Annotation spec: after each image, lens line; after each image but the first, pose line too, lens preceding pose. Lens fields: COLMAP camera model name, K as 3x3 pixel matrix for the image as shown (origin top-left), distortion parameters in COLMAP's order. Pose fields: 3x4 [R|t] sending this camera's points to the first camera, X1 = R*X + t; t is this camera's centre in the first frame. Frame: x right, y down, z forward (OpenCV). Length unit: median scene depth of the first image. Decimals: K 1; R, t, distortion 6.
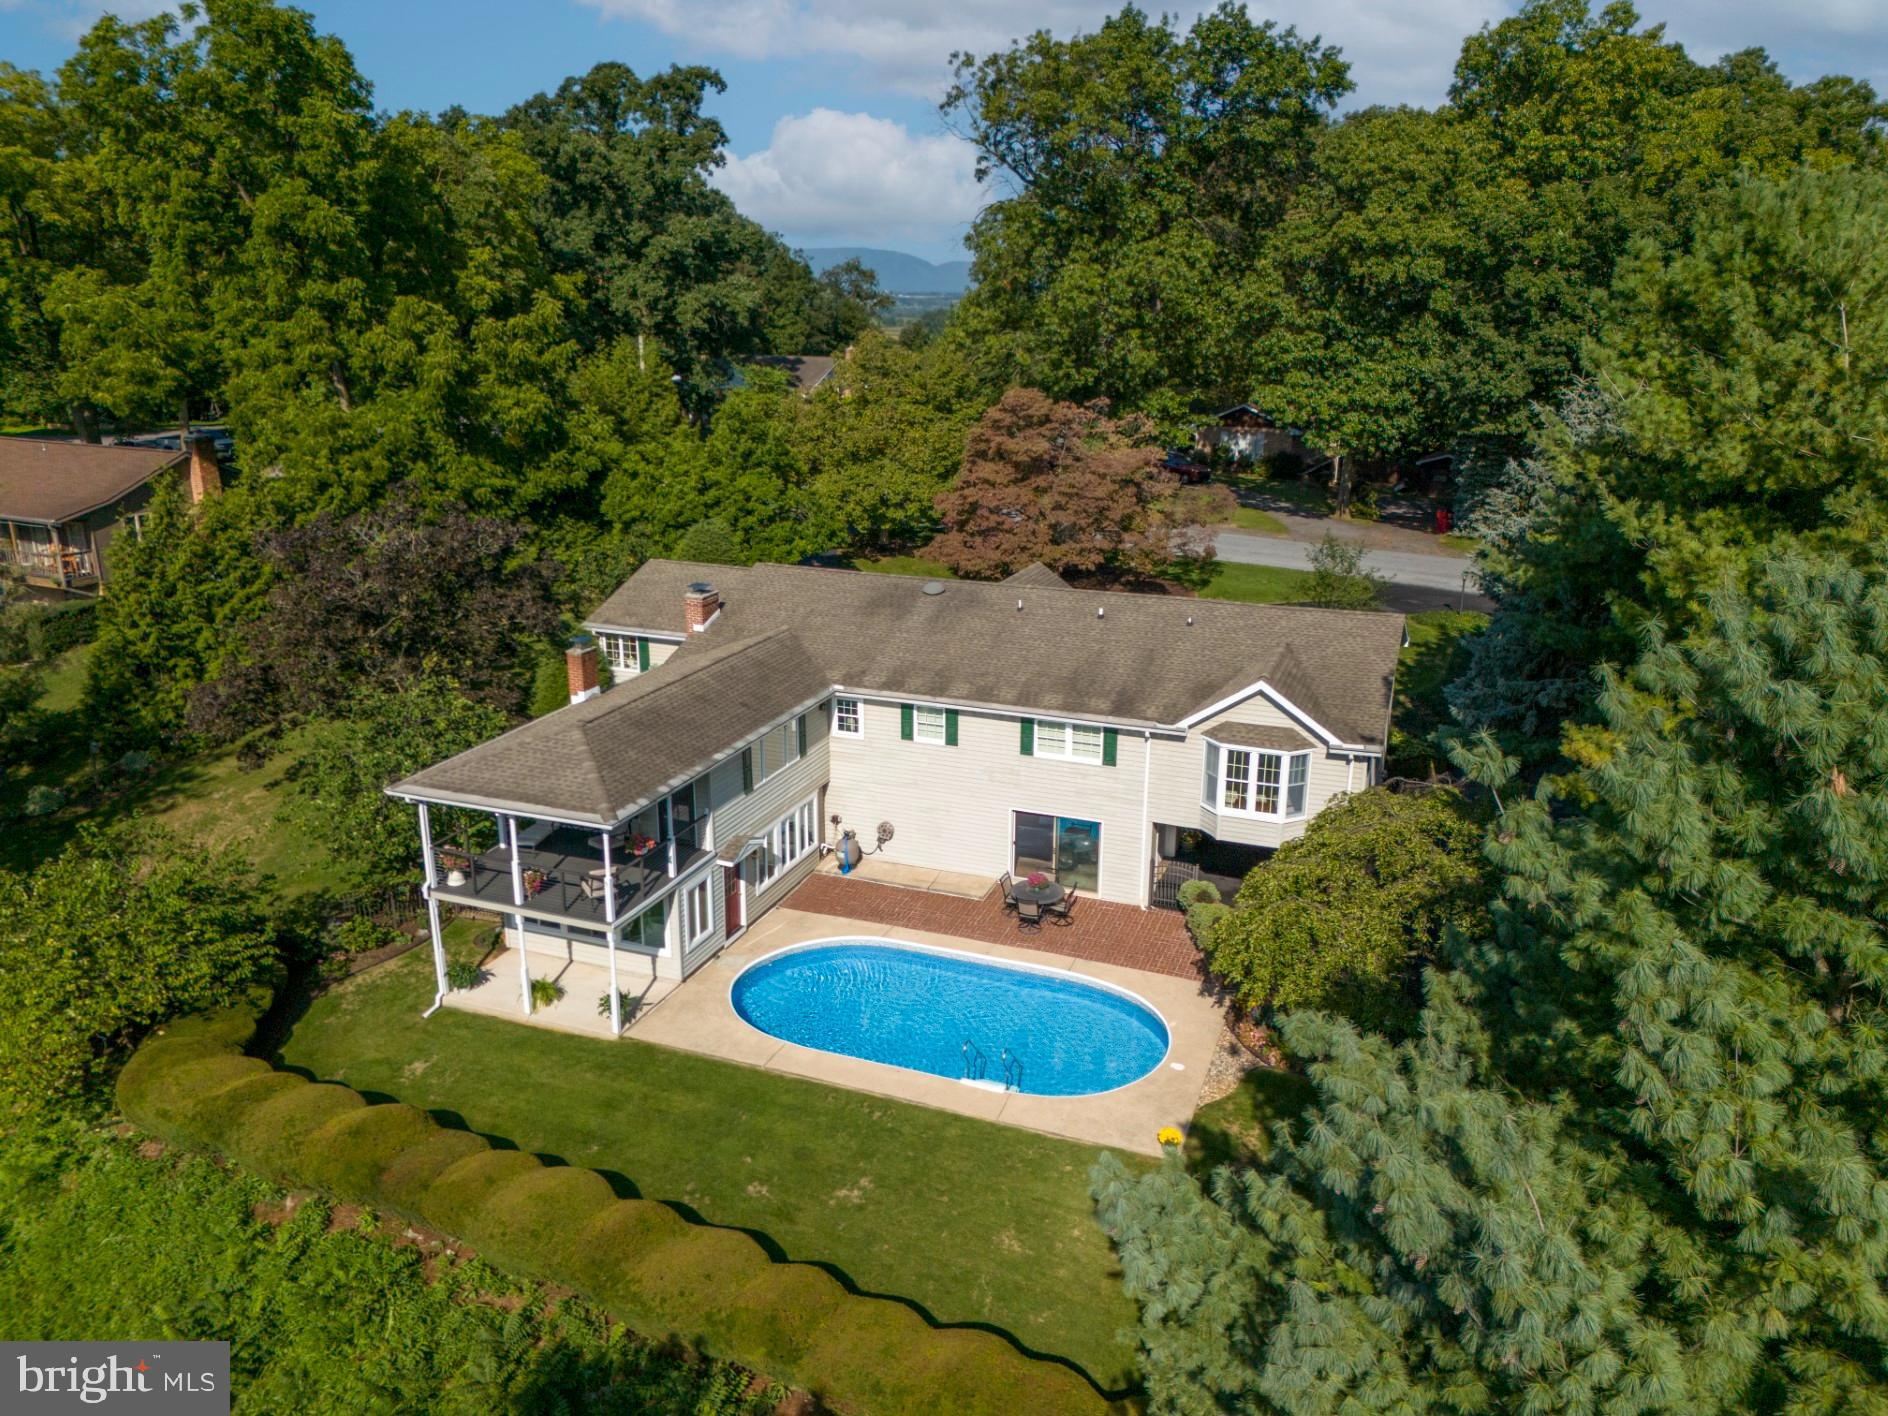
lens RADIAL K [[1359.9, 0, 944.0], [0, 1359.9, 708.0], [0, 0, 1]] dist [0.085601, -0.107147]
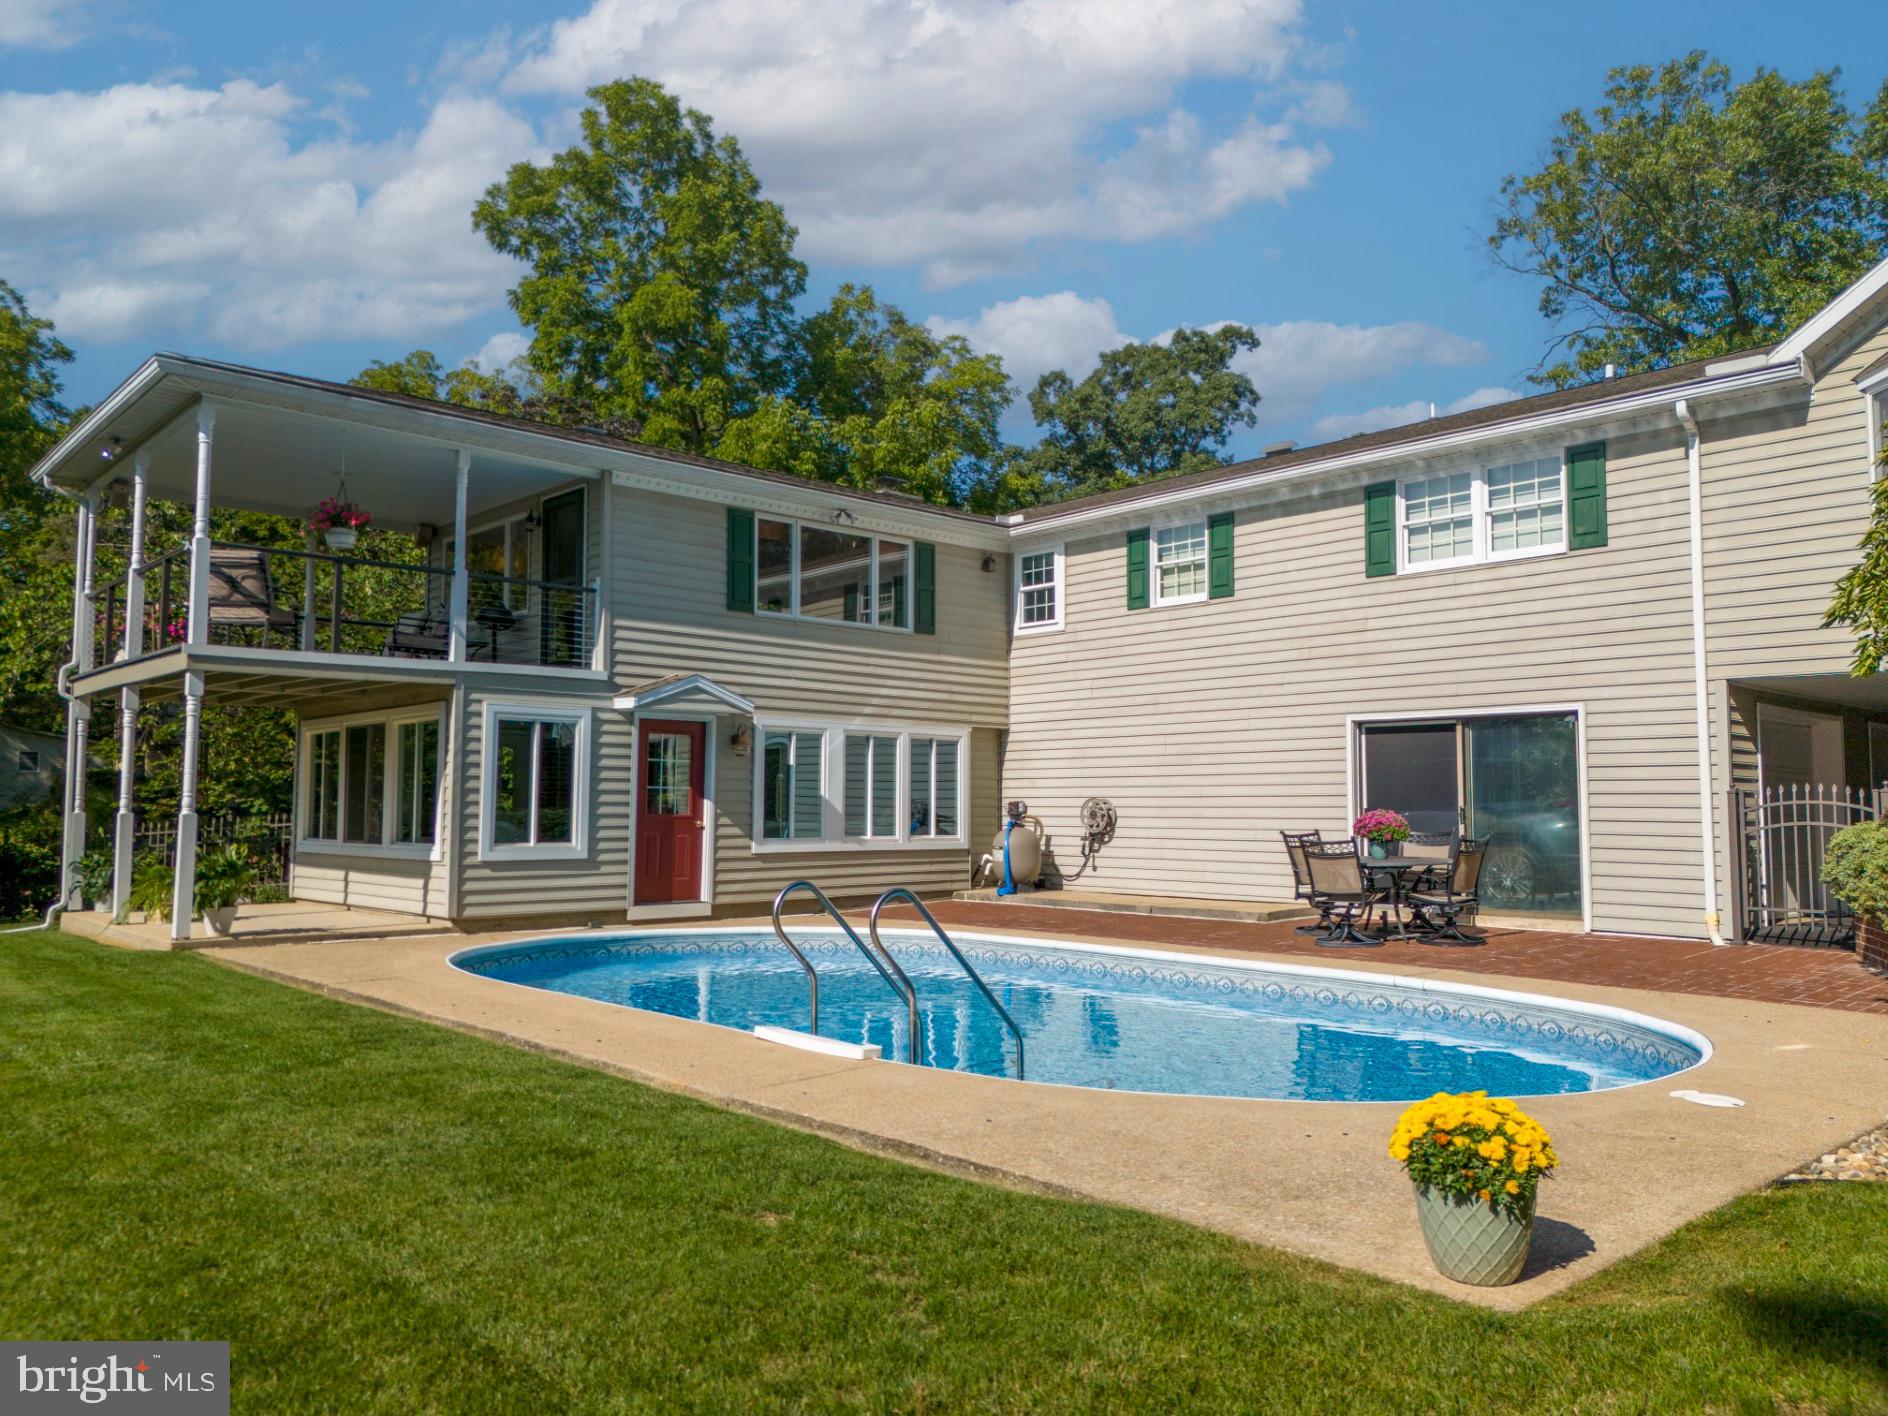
lens RADIAL K [[1360.9, 0, 949.1], [0, 1360.9, 715.2], [0, 0, 1]] dist [0.079459, -0.089377]
pose [[0.890529, -0.040840, -0.453089, 0.135007], [-0.128689, 0.932668, -0.337001, 0.239124], [0.436345, 0.358417, 0.825312, 0.617082]]
